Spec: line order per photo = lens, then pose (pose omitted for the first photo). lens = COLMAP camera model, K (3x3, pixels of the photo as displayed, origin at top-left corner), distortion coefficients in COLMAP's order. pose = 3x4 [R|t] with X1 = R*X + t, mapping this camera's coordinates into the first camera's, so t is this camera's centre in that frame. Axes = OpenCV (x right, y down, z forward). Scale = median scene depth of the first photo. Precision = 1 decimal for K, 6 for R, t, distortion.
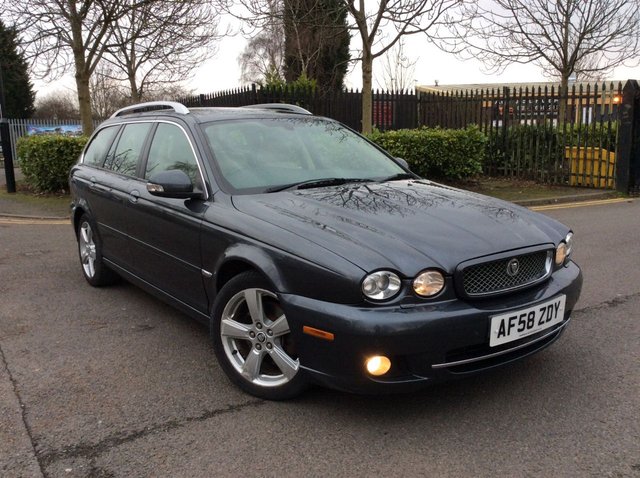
lens RADIAL K [[590.3, 0, 320.0], [0, 590.3, 239.0], [0, 0, 1]] dist [0.112859, -0.188874]
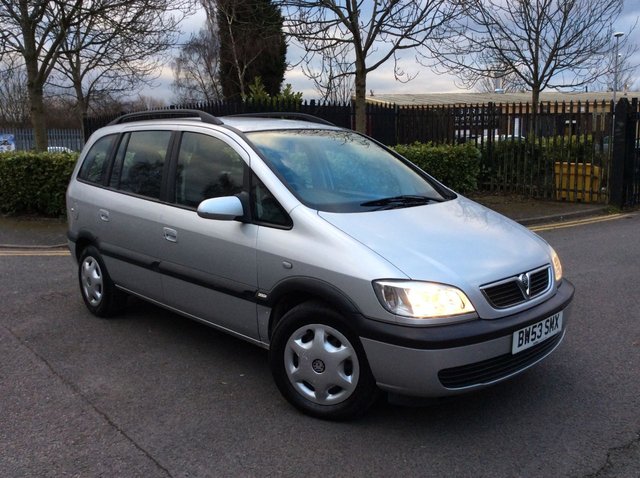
lens RADIAL K [[590.3, 0, 320.0], [0, 590.3, 239.0], [0, 0, 1]] dist [0.112859, -0.188874]
pose [[0.991358, -0.020636, 0.129550, -0.104508], [0.022022, 0.999715, -0.009271, -0.021402], [-0.129322, 0.012043, 0.991530, 0.045434]]
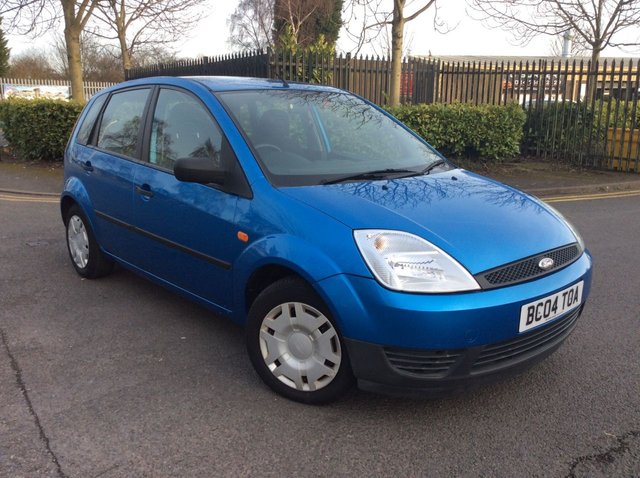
lens RADIAL K [[592.9, 0, 320.0], [0, 592.9, 239.0], [0, 0, 1]] dist [0.071107, -0.107971]
pose [[0.998997, 0.021076, 0.039510, -0.059918], [-0.023065, 0.998453, 0.050592, -0.016727], [-0.038383, -0.051452, 0.997938, 0.076141]]
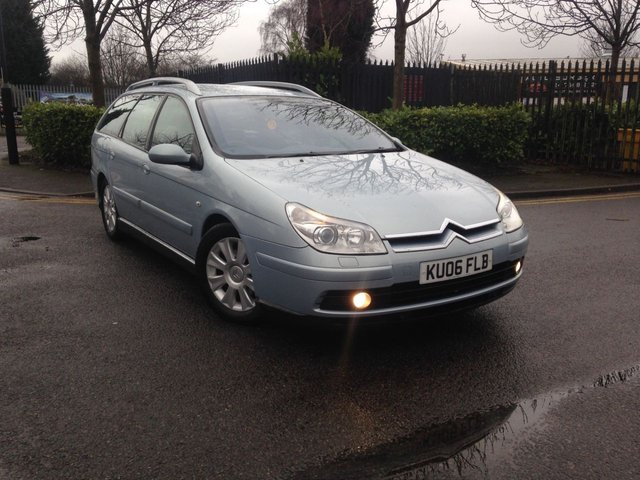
lens RADIAL K [[583.8, 0, 320.0], [0, 583.8, 240.0], [0, 0, 1]] dist [0.187252, -0.236788]
pose [[0.999264, 0.028509, -0.025676, -0.010131], [-0.027374, 0.998677, 0.043525, -0.012562], [0.026883, -0.042791, 0.998722, 0.065153]]
